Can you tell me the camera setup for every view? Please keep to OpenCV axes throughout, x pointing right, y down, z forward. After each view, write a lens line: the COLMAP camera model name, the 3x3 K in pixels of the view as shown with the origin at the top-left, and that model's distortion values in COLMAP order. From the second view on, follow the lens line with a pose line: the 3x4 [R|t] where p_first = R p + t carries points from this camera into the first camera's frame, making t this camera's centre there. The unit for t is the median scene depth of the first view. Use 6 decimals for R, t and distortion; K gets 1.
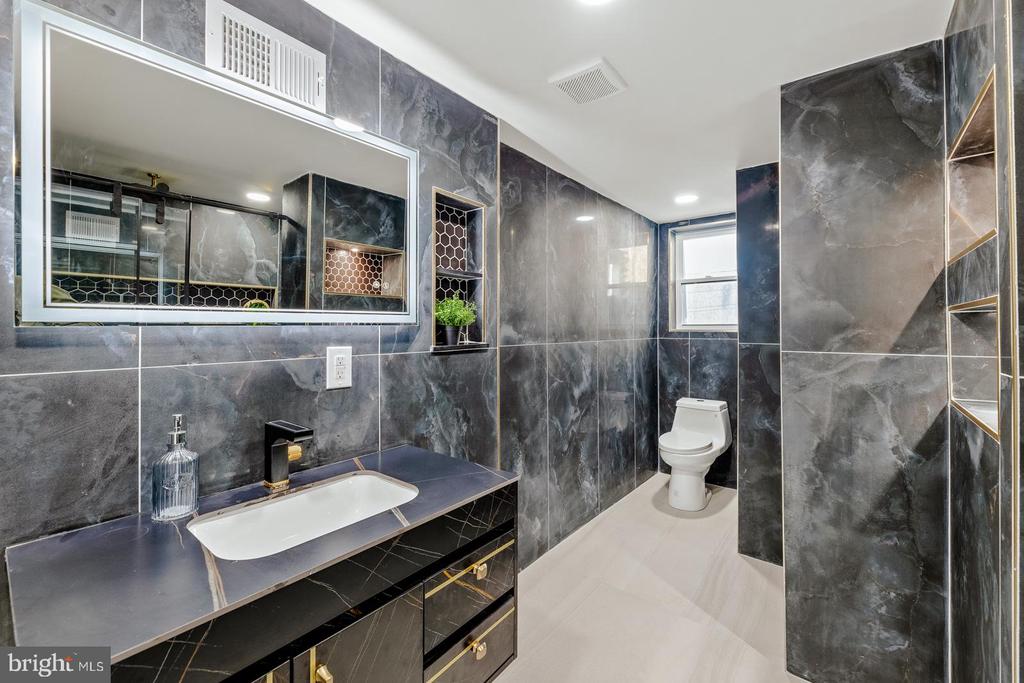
lens RADIAL K [[423.1, 0, 513.1], [0, 423.1, 320.9], [0, 0, 1]] dist [0.001229, 0.000043]
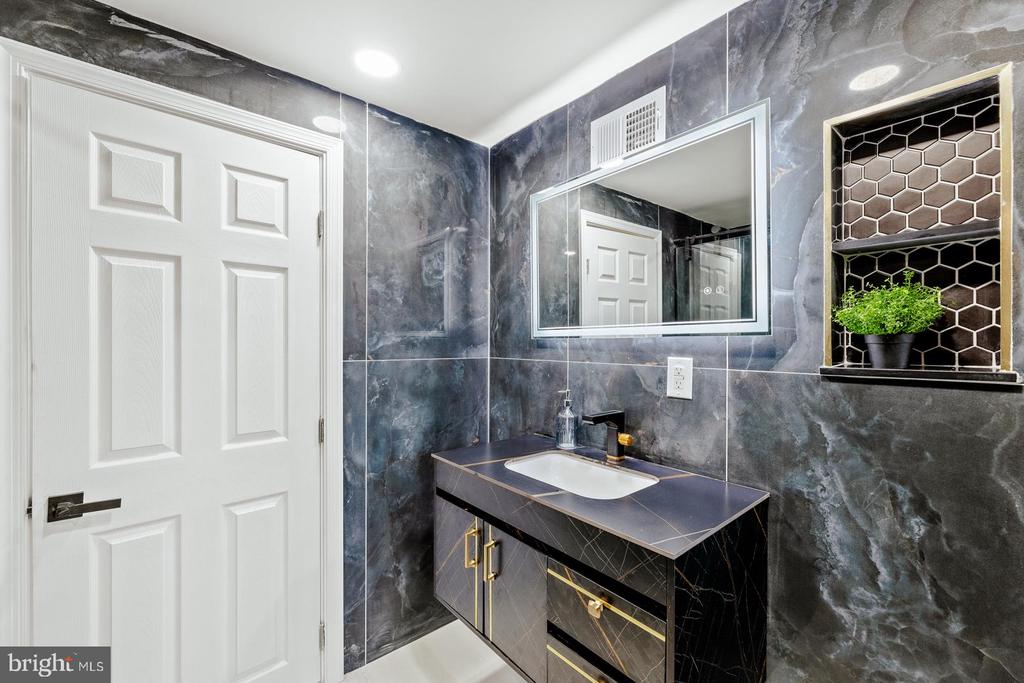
lens RADIAL K [[450.5, 0, 536.3], [0, 450.5, 339.7], [0, 0, 1]] dist [0.000032, 0.000036]
pose [[-0.197034, -0.006961, -0.980372, 0.725064], [0.012569, 0.999875, -0.009625, 0.024313], [0.980316, -0.014219, -0.196922, 0.877270]]
